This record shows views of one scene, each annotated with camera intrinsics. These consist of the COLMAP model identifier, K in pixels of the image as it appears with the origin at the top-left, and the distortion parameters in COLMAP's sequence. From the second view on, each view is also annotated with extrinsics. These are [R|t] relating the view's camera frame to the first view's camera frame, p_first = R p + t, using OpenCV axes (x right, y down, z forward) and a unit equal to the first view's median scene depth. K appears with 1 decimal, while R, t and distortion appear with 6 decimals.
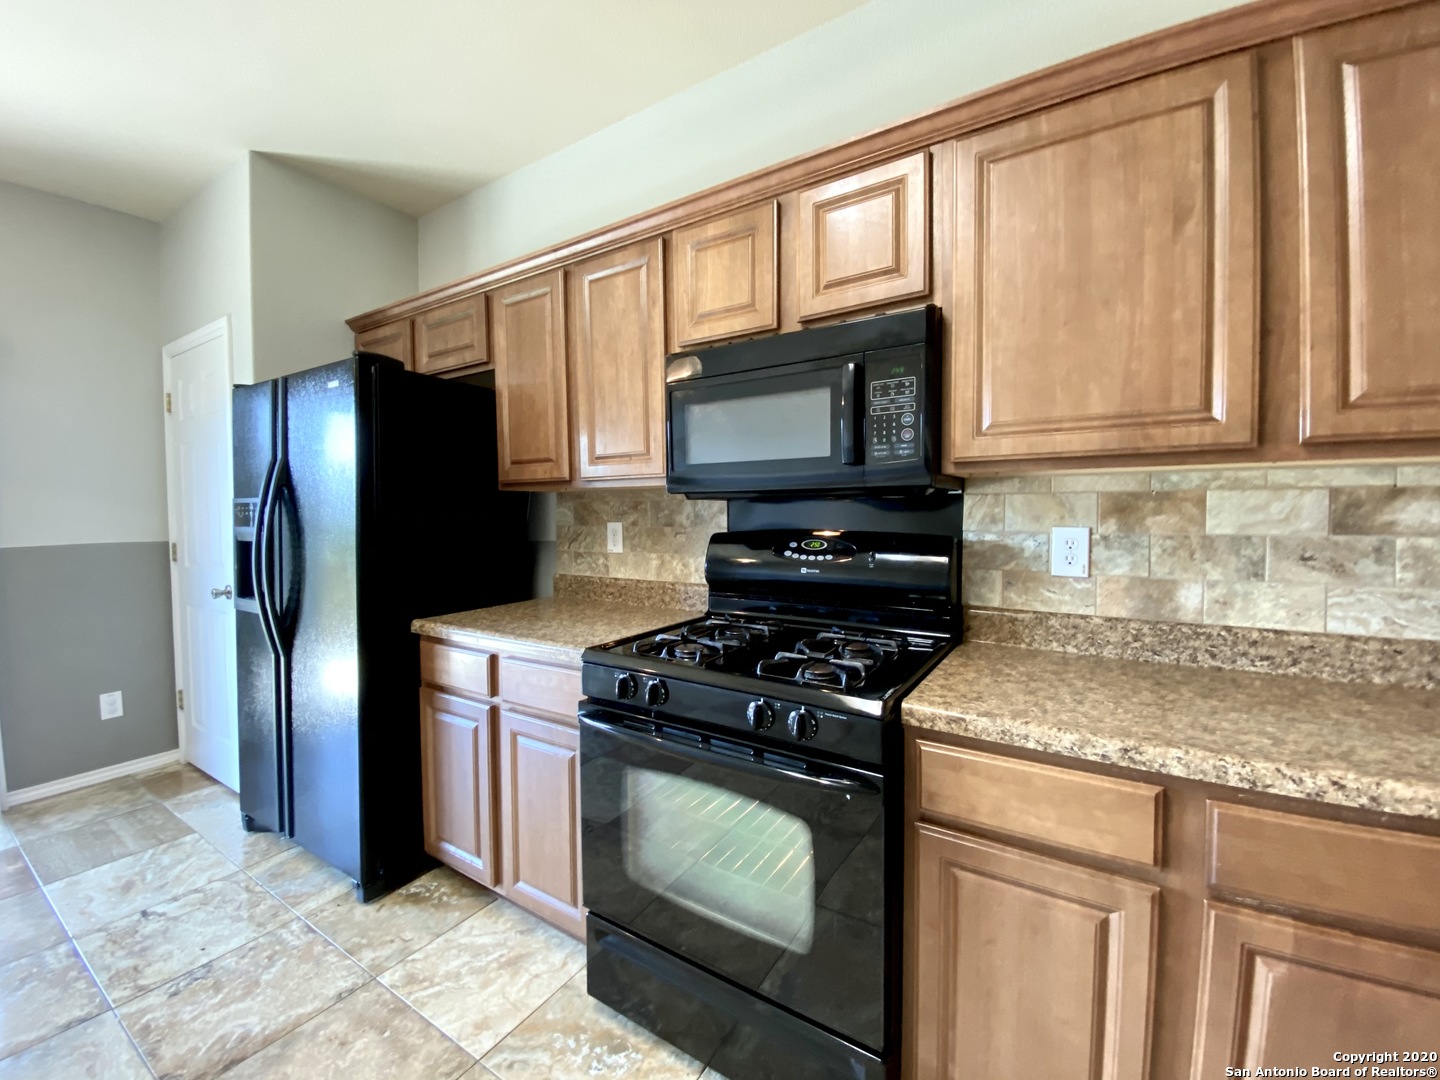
lens RADIAL K [[580.8, 0, 714.9], [0, 580.8, 530.8], [0, 0, 1]] dist [0.022342, -0.021532]
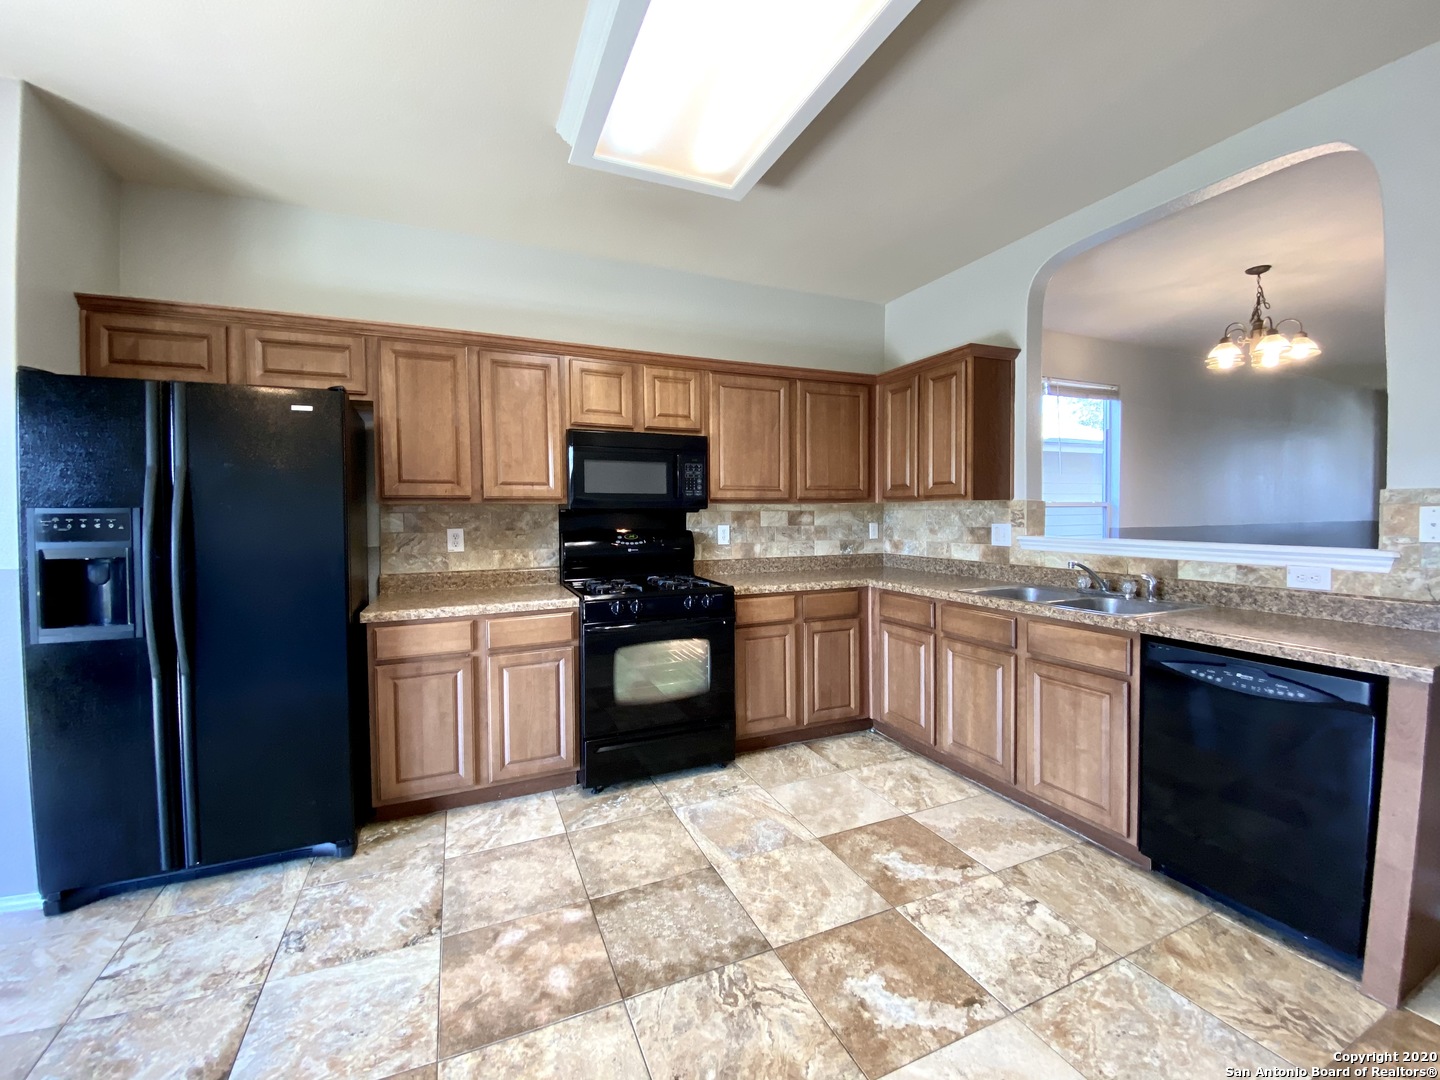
lens RADIAL K [[580.8, 0, 714.9], [0, 580.8, 530.8], [0, 0, 1]] dist [0.022342, -0.021532]
pose [[0.553907, -0.020172, 0.832334, -1.449330], [0.035082, 0.999384, 0.000874, 0.014786], [-0.831839, 0.028716, 0.554273, -0.339739]]
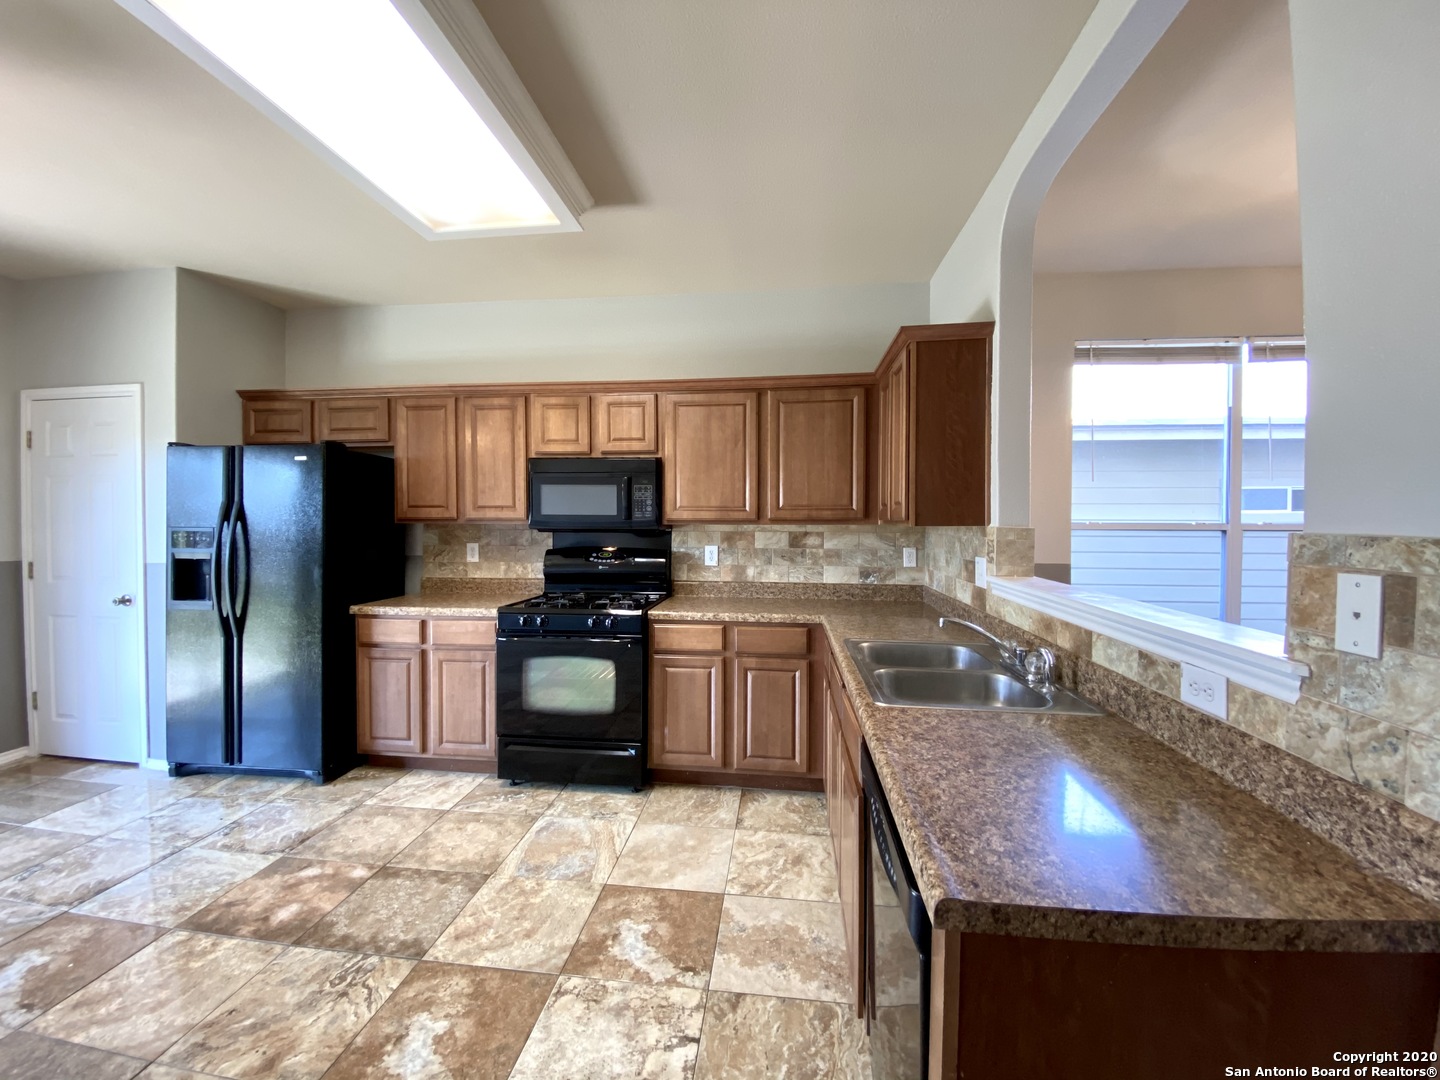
lens RADIAL K [[580.8, 0, 714.9], [0, 580.8, 530.8], [0, 0, 1]] dist [0.022342, -0.021532]
pose [[0.898540, 0.003979, 0.438874, -0.427476], [0.005933, 0.999757, -0.021211, -0.016099], [-0.438852, 0.021663, 0.898298, -1.146351]]
